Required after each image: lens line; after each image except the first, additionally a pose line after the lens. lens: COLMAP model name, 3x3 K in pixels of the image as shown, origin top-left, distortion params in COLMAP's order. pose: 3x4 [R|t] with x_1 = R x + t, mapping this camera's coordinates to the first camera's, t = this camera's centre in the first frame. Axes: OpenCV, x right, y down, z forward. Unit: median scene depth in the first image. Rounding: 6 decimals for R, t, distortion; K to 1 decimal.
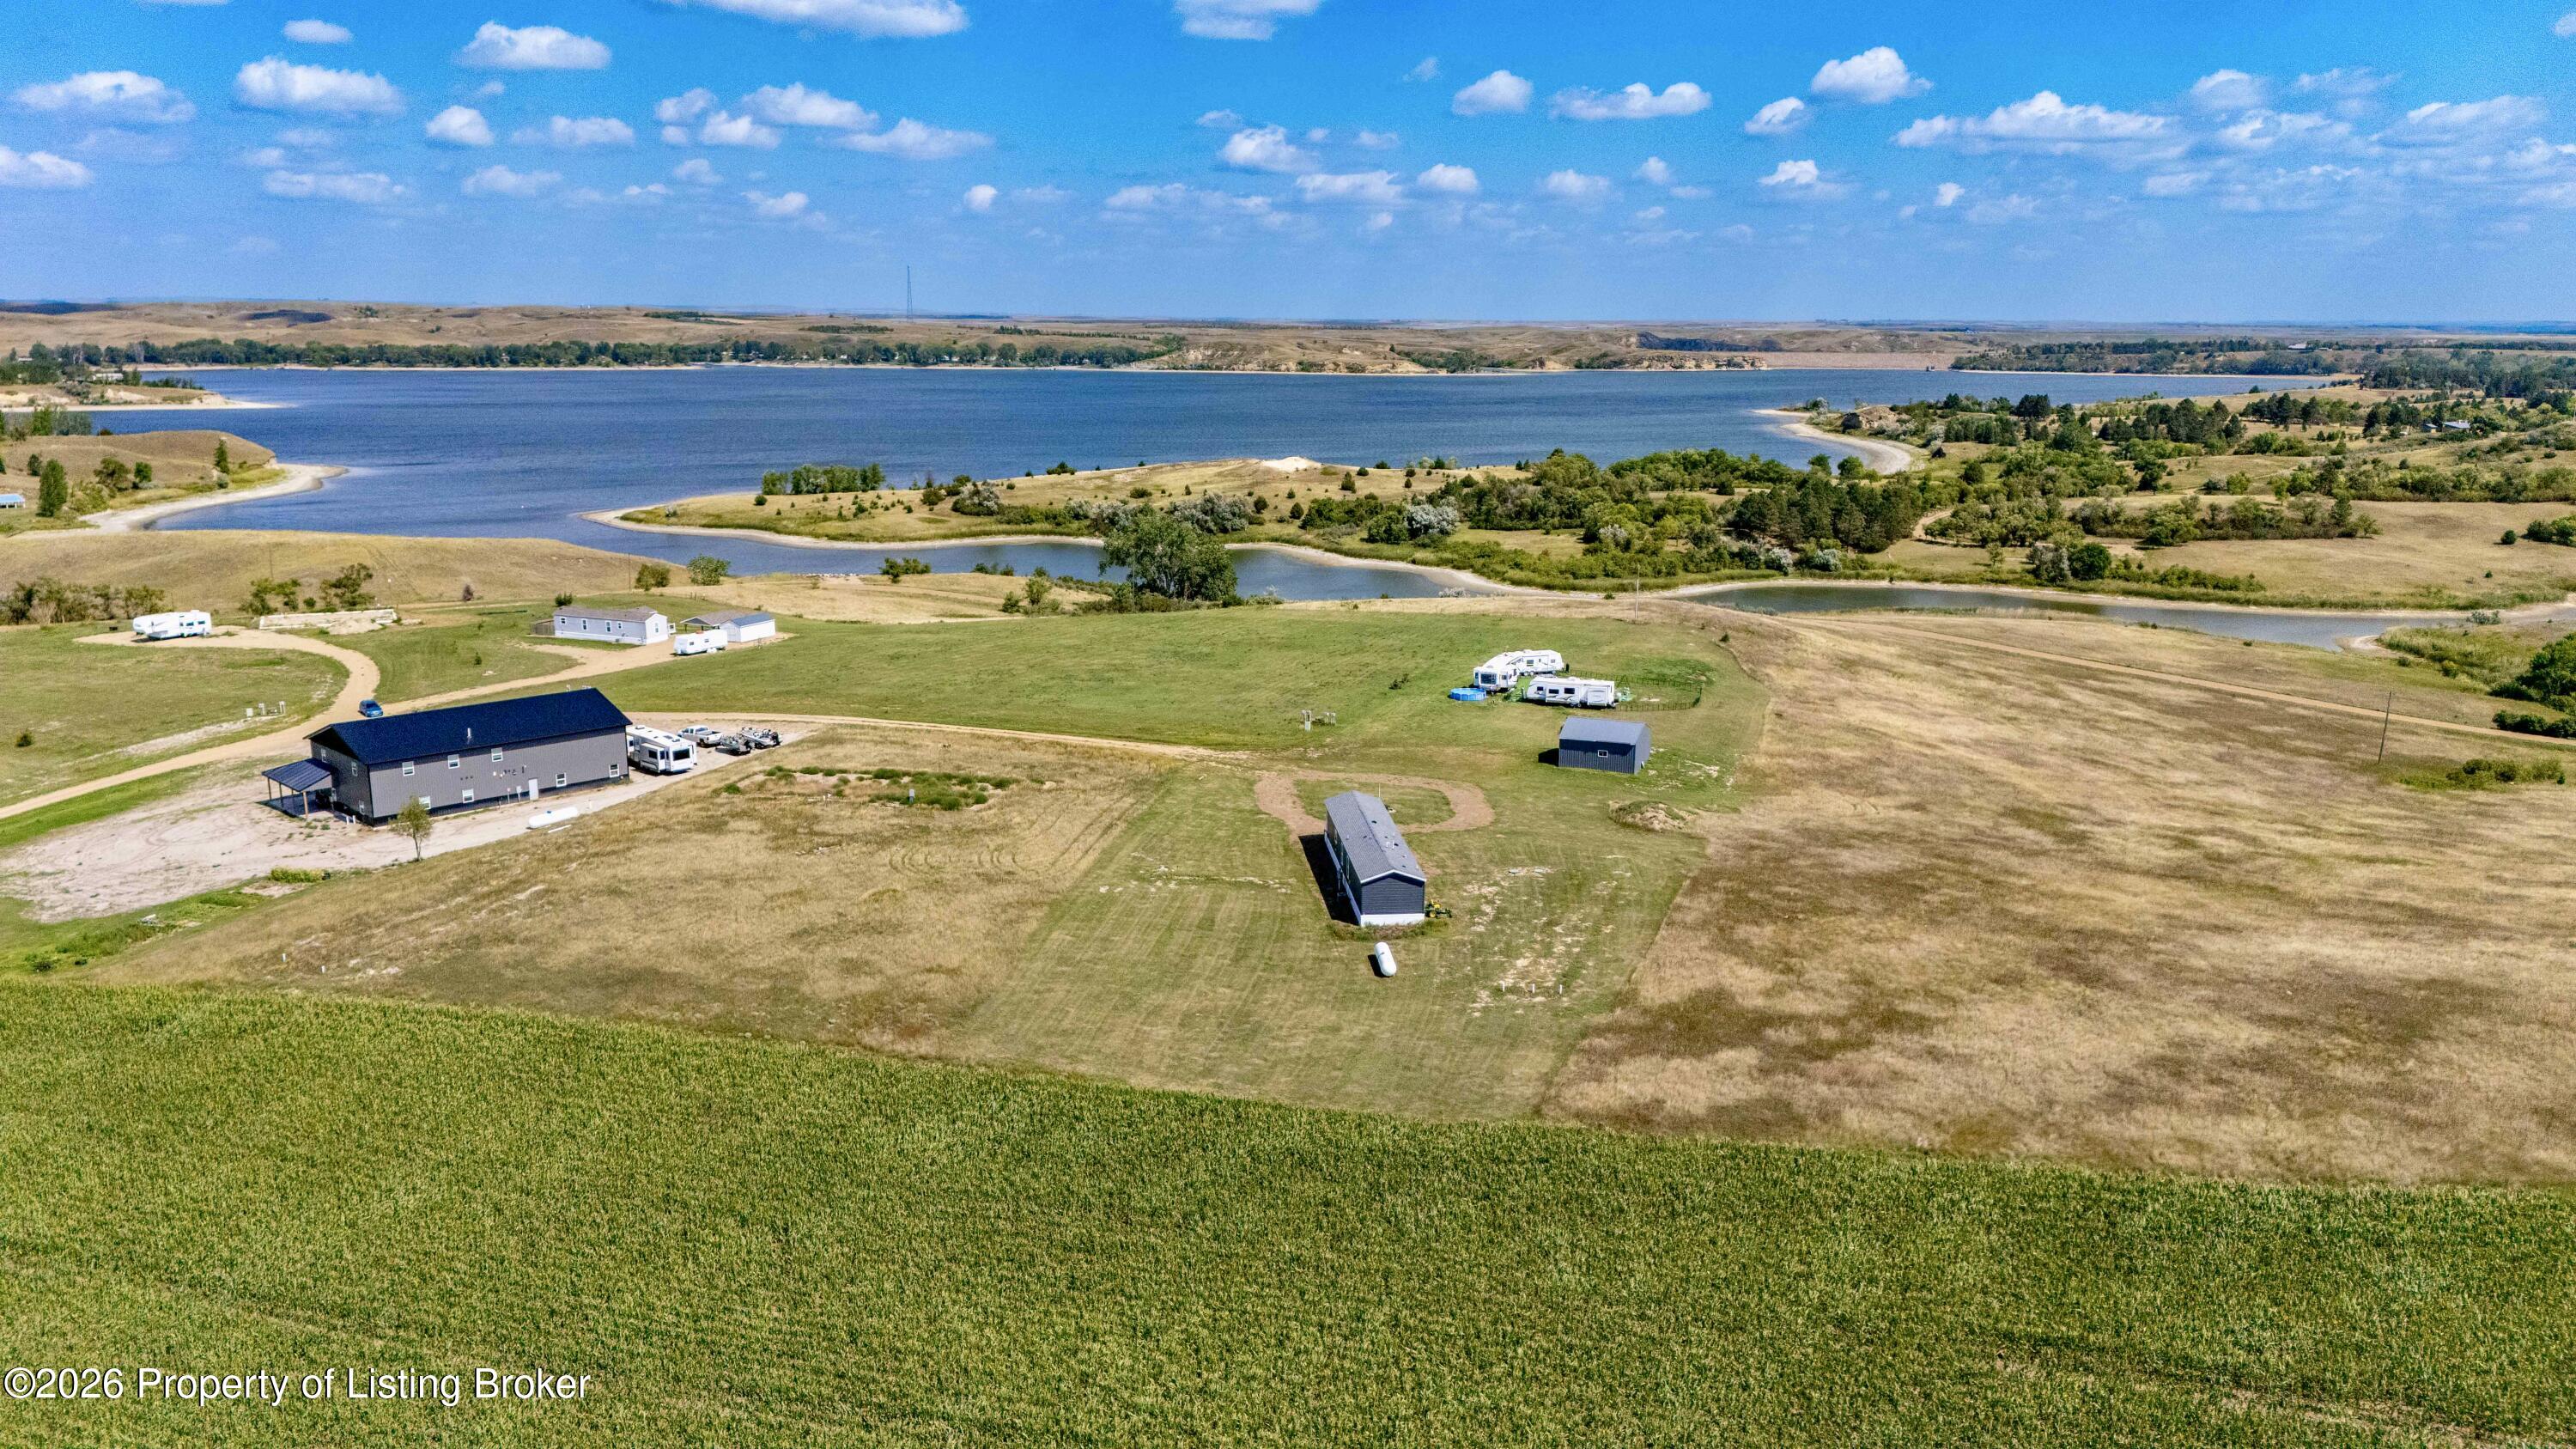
lens RADIAL K [[1889.6, 0, 1301.2], [0, 1889.6, 726.9], [0, 0, 1]] dist [0.087655, -0.094321]
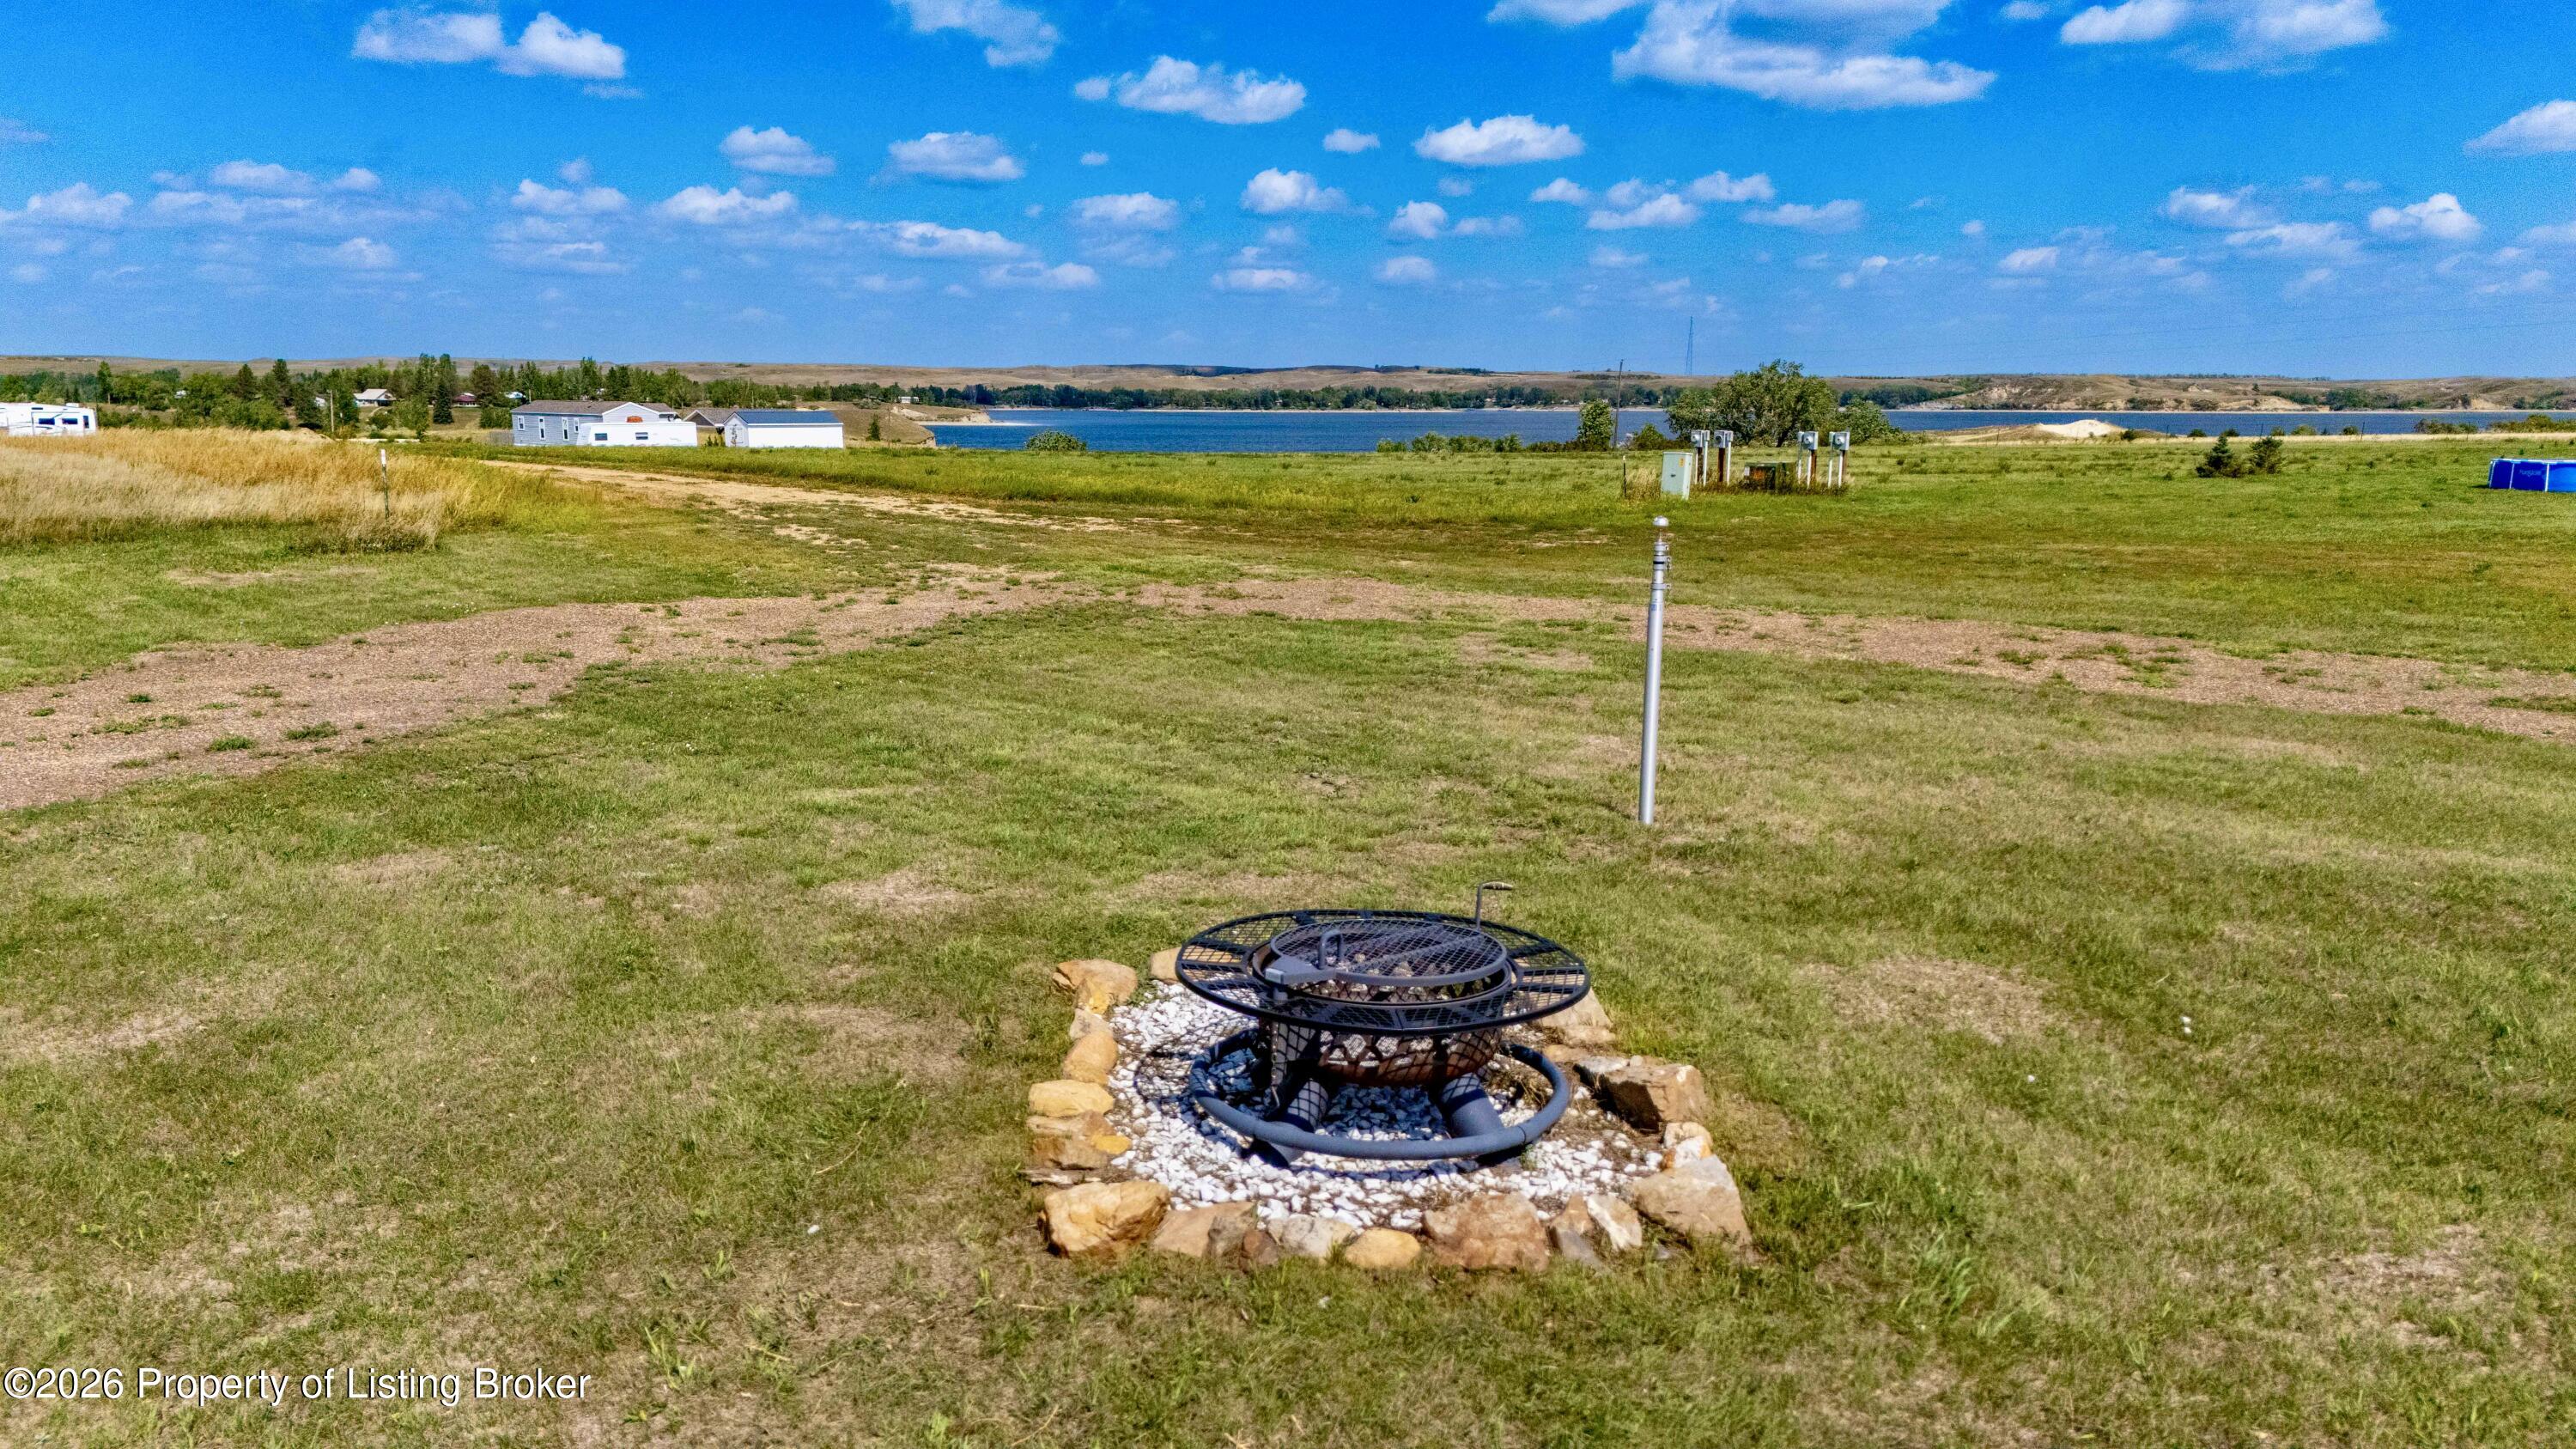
lens RADIAL K [[1889.6, 0, 1288.6], [0, 1889.6, 741.1], [0, 0, 1]] dist [0.087655, -0.094321]
pose [[0.915809, 0.069596, -0.395538, 0.016154], [-0.081765, 0.996554, -0.013968, 0.011568], [0.393203, 0.045134, 0.918343, 0.287120]]
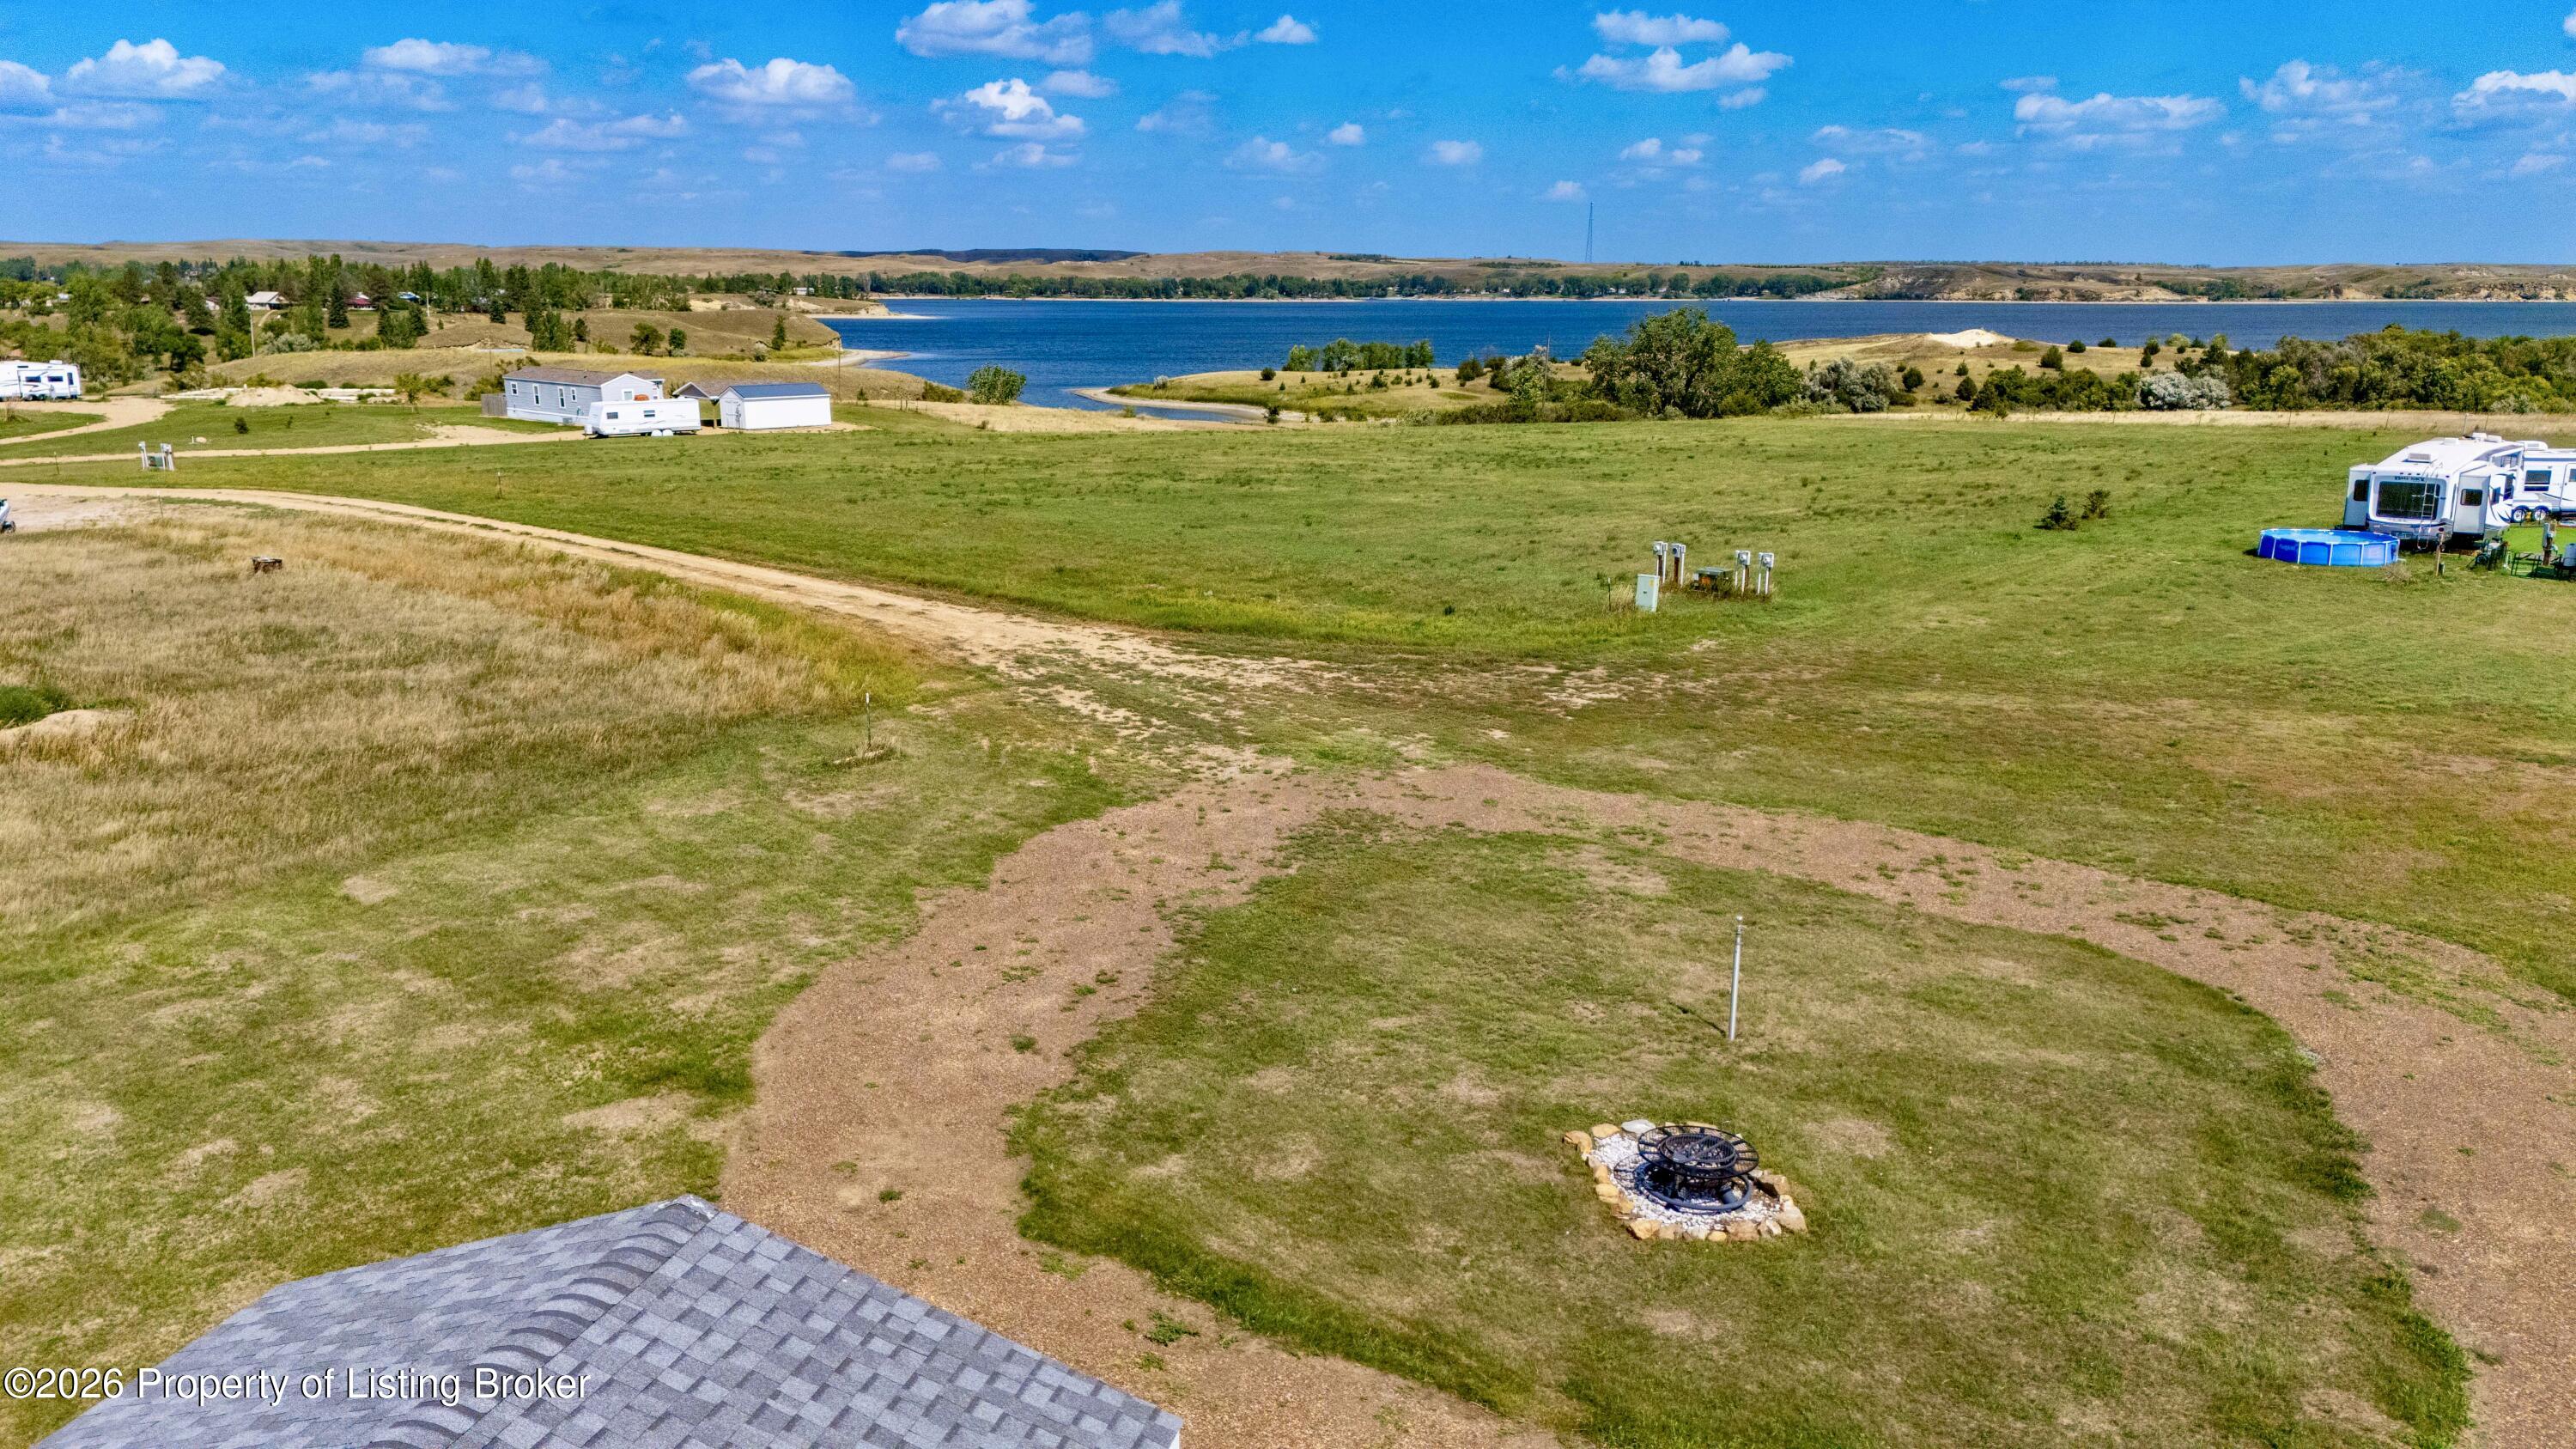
lens RADIAL K [[1889.6, 0, 1292.1], [0, 1889.6, 745.7], [0, 0, 1]] dist [0.087655, -0.094321]
pose [[0.936301, 0.082207, -0.341441, 0.017032], [-0.071942, 0.996497, 0.042640, 0.004611], [0.343751, -0.015360, 0.938935, 0.262731]]
